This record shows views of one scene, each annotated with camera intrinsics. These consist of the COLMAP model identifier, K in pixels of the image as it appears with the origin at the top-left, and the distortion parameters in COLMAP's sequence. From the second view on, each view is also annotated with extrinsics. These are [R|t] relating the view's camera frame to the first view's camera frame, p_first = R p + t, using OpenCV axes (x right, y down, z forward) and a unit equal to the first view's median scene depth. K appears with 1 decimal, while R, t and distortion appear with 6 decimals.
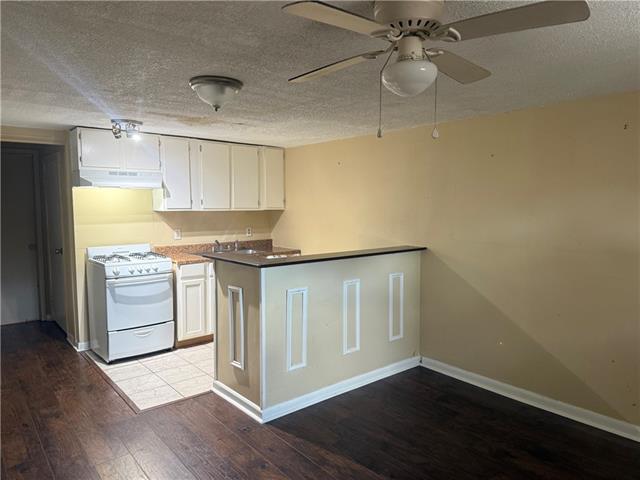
lens RADIAL K [[448.8, 0, 319.8], [0, 448.8, 232.3], [0, 0, 1]] dist [0.096759, -0.203315]
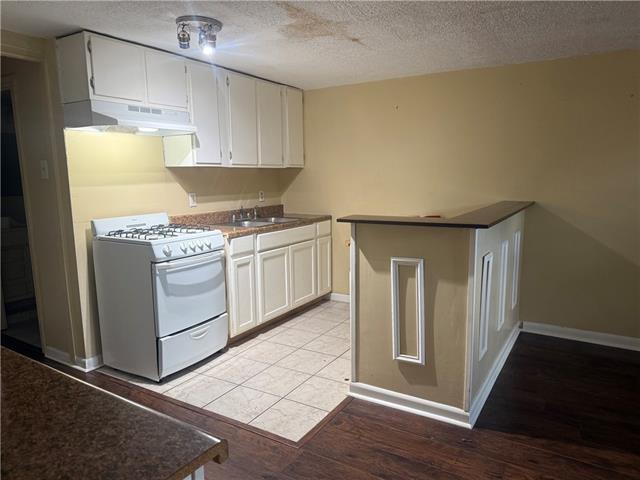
lens RADIAL K [[452.1, 0, 317.5], [0, 452.1, 241.6], [0, 0, 1]] dist [0.067865, -0.106327]
pose [[0.948996, -0.059239, 0.309674, -0.407669], [0.033881, 0.995663, 0.086639, 0.017859], [-0.313464, -0.071728, 0.946887, 0.248883]]
